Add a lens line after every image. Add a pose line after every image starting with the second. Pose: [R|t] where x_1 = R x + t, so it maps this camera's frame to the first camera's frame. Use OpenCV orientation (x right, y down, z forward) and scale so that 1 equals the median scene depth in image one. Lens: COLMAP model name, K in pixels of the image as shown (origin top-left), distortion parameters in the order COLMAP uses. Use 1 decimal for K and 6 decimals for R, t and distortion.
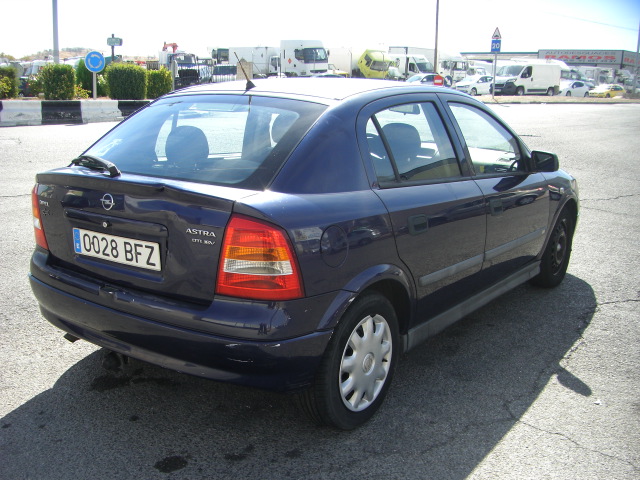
lens RADIAL K [[711.1, 0, 283.6], [0, 711.1, 299.3], [0, 0, 1]] dist [-0.167221, 0.034689]
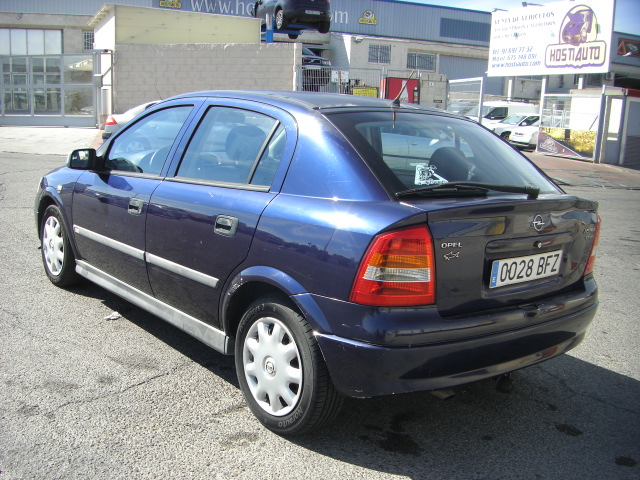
lens RADIAL K [[711.1, 0, 283.6], [0, 711.1, 299.3], [0, 0, 1]] dist [-0.167221, 0.034689]
pose [[0.267767, -0.253260, 0.929602, -1.245810], [0.242948, 0.951405, 0.189220, -0.296847], [-0.932350, 0.175178, 0.316284, 0.986416]]
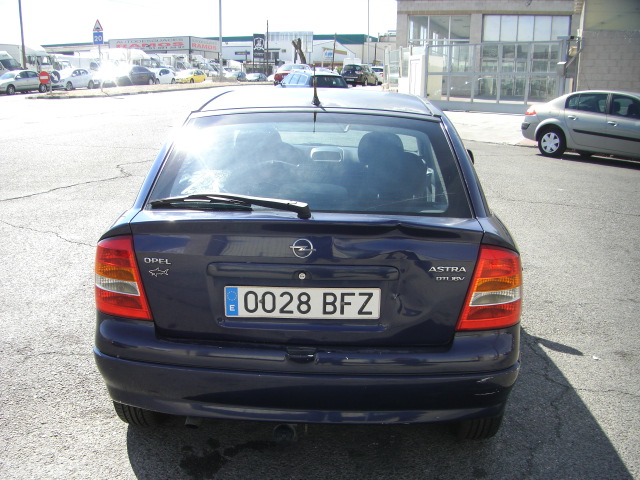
lens RADIAL K [[711.1, 0, 283.6], [0, 711.1, 299.3], [0, 0, 1]] dist [-0.167221, 0.034689]
pose [[0.836102, -0.172186, 0.520851, -0.673820], [0.166483, 0.984328, 0.058156, -0.124817], [-0.522702, 0.038089, 0.851664, 0.286224]]
